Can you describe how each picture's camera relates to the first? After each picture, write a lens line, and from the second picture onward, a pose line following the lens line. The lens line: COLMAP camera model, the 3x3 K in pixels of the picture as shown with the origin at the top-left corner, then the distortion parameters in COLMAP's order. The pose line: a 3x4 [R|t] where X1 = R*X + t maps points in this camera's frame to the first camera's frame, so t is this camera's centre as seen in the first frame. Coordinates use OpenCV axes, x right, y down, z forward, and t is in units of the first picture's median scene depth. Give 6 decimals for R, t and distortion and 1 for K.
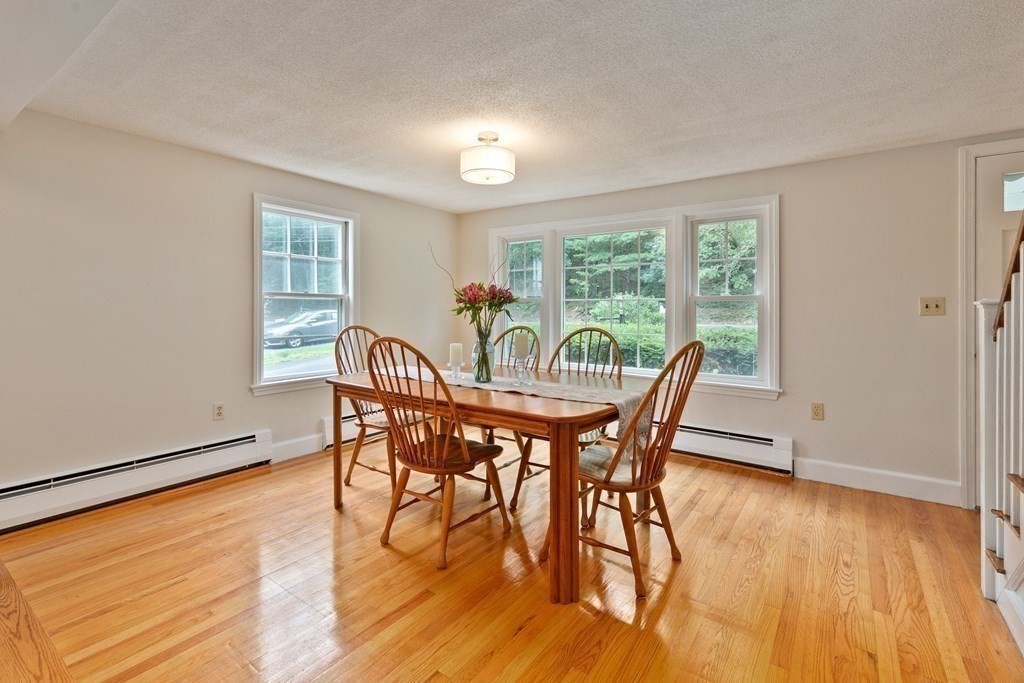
lens RADIAL K [[470.3, 0, 506.8], [0, 470.3, 307.3], [0, 0, 1]] dist [0.004118, -0.000142]
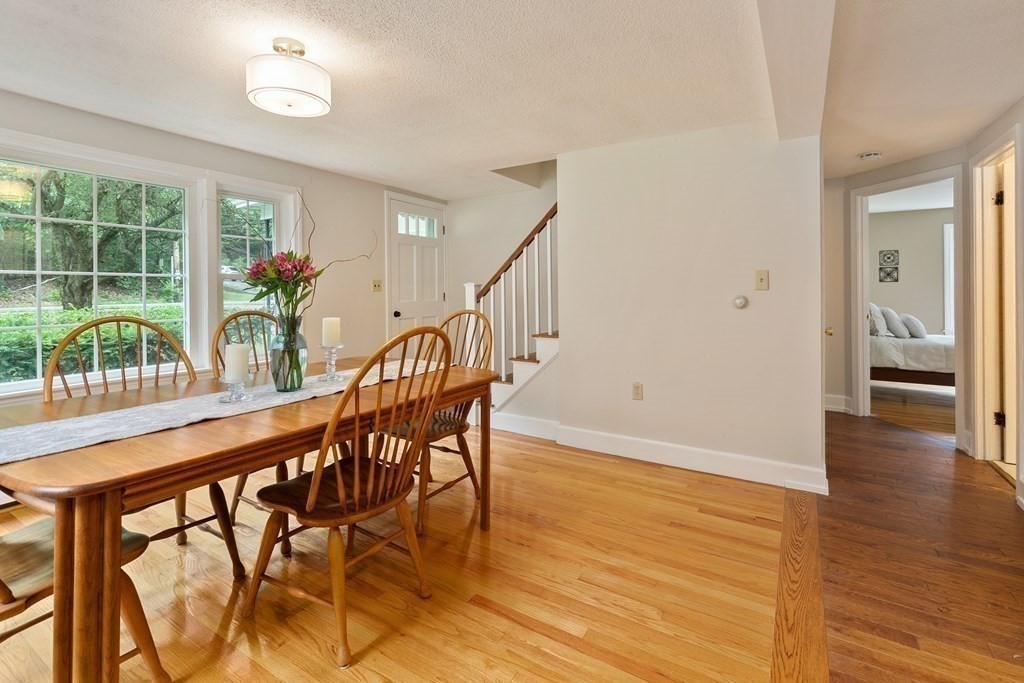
lens RADIAL K [[476.8, 0, 505.2], [0, 476.8, 290.7], [0, 0, 1]] dist [0.005857, -0.000092]
pose [[-0.068935, -0.006939, 0.997597, -0.642780], [-0.004323, 0.999968, 0.006657, 0.001762], [-0.997612, -0.003854, -0.068963, 0.594095]]
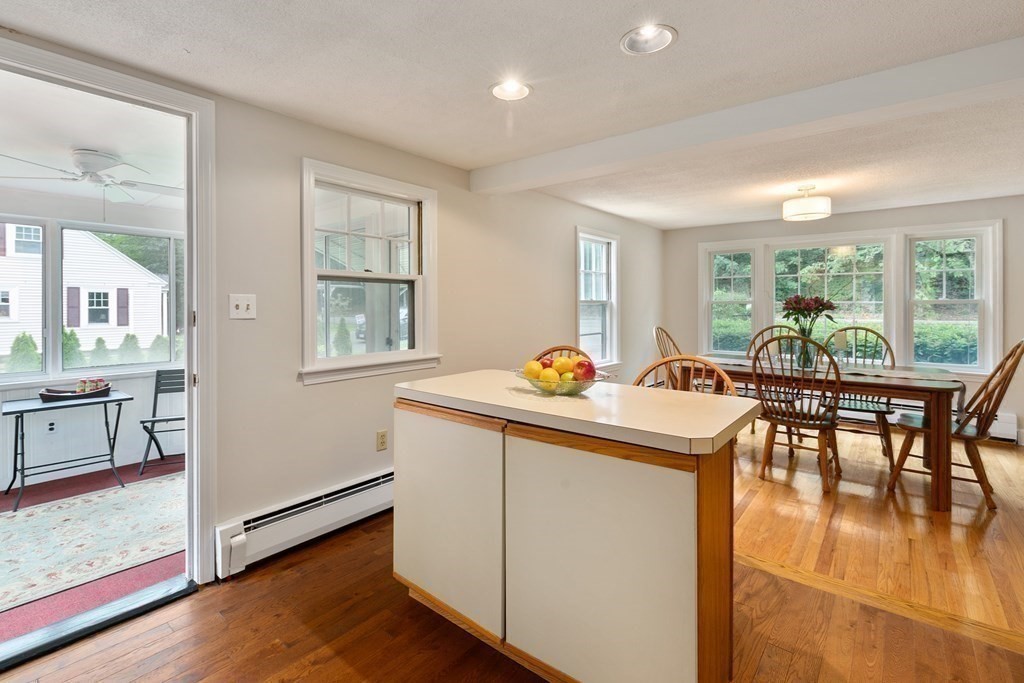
lens RADIAL K [[470.3, 0, 506.8], [0, 470.3, 307.3], [0, 0, 1]] dist [0.004118, -0.000142]
pose [[0.998019, -0.006773, -0.062545, -0.670130], [0.007509, 0.999905, 0.011542, -0.031170], [0.062461, -0.011989, 0.997975, -0.339037]]
